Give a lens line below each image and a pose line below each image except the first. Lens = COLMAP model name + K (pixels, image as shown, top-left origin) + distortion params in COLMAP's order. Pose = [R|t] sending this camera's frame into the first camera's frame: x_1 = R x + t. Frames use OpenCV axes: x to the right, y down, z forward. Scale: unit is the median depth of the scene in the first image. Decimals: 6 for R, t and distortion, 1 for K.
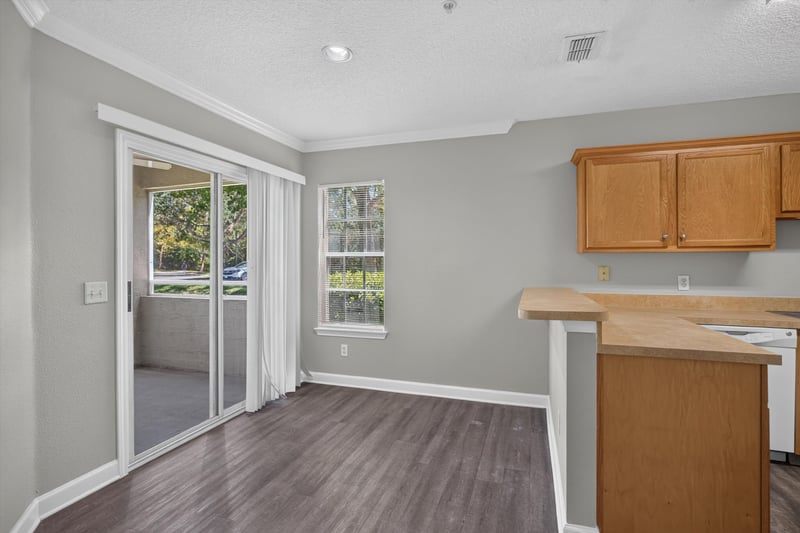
lens RADIAL K [[399.4, 0, 397.3], [0, 399.4, 259.8], [0, 0, 1]] dist [-0.005487, -0.000562]
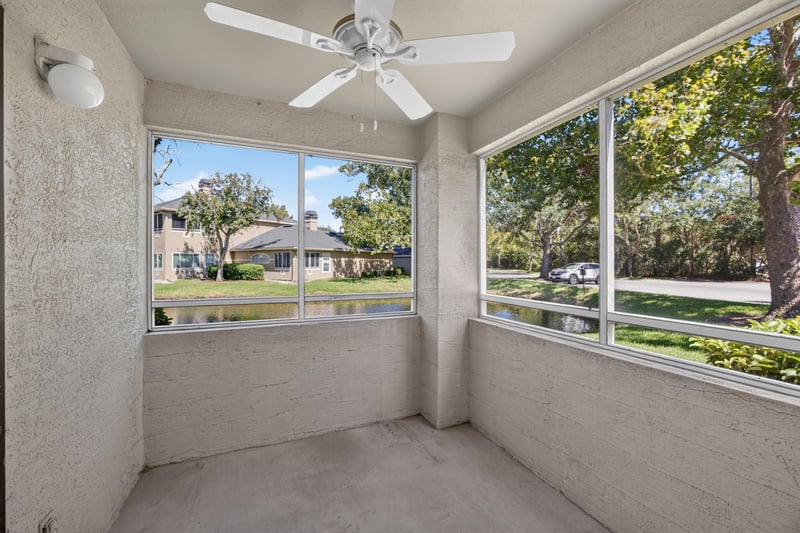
lens RADIAL K [[323.8, 0, 399.9], [0, 323.8, 263.4], [0, 0, 1]] dist [-0.002626, -0.000017]
pose [[0.672134, 0.001485, -0.740428, -0.076370], [0.003410, 0.999981, 0.005102, -0.000367], [0.740421, -0.005954, 0.672117, 0.130943]]
